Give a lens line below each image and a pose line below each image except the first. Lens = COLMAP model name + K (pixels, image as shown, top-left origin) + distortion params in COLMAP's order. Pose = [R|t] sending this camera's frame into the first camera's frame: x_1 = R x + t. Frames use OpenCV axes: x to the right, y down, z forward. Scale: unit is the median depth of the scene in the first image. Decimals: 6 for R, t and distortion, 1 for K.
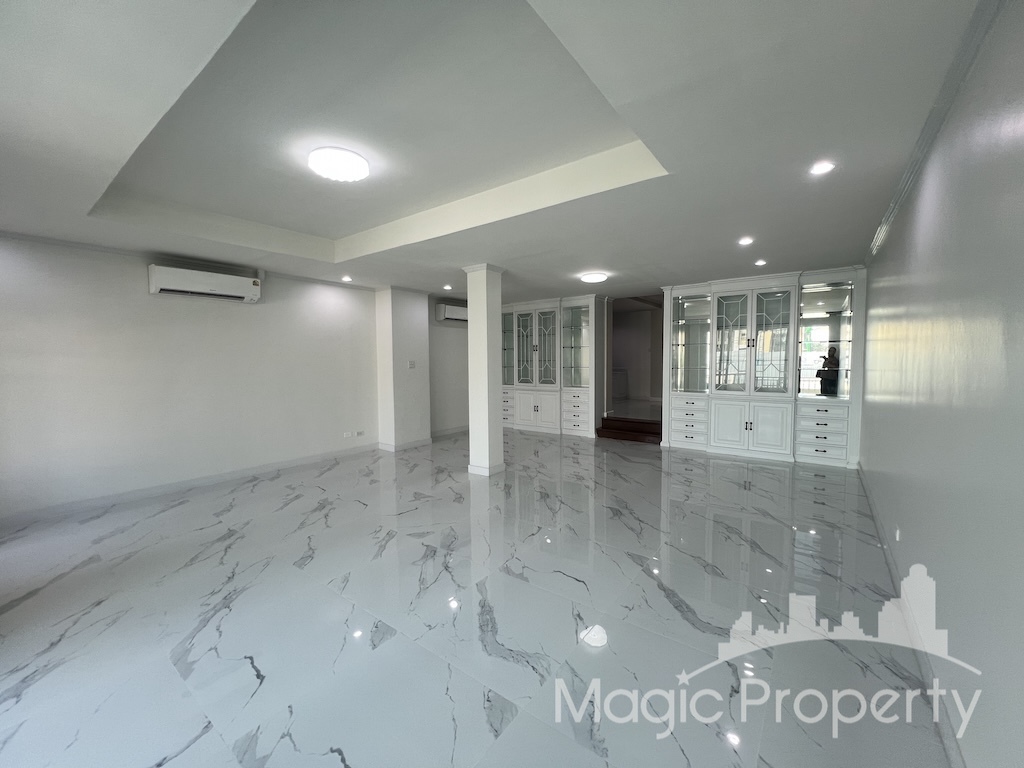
lens RADIAL K [[410.2, 0, 511.6], [0, 410.2, 379.1], [0, 0, 1]] dist [-0.005960, 0.000186]
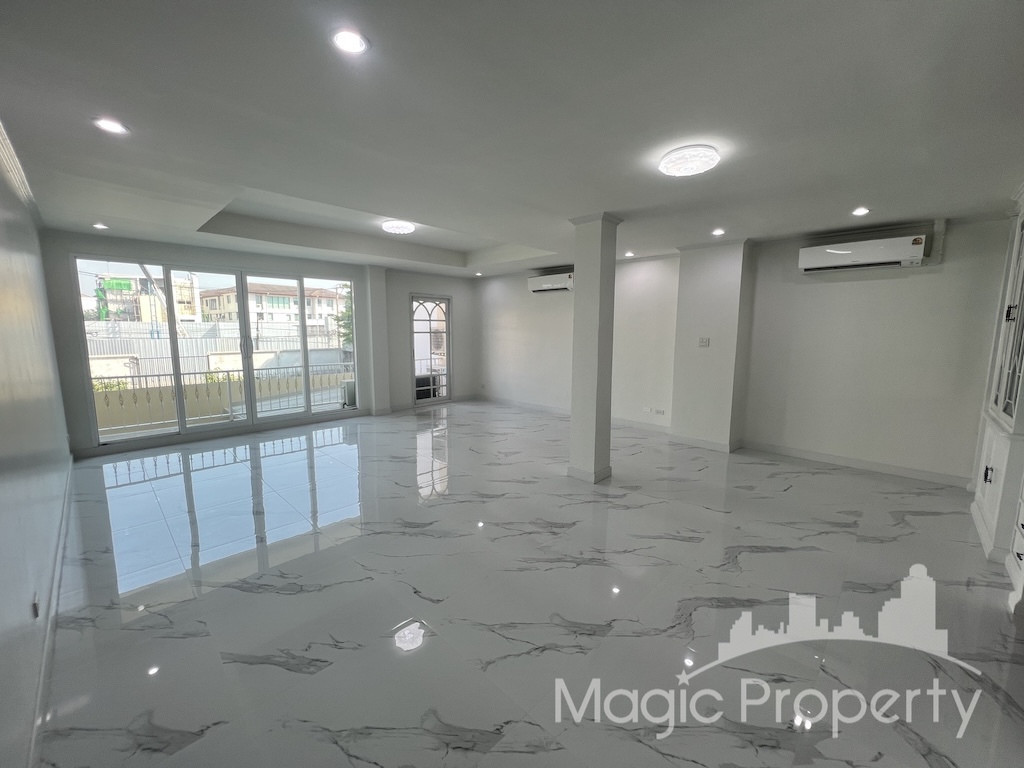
lens RADIAL K [[410.2, 0, 509.1], [0, 410.2, 380.6], [0, 0, 1]] dist [-0.005960, 0.000186]
pose [[-0.133627, 0.126750, -0.982893, 0.497993], [-0.054400, 0.989354, 0.134979, -0.041713], [0.989537, 0.071506, -0.125310, 0.631553]]
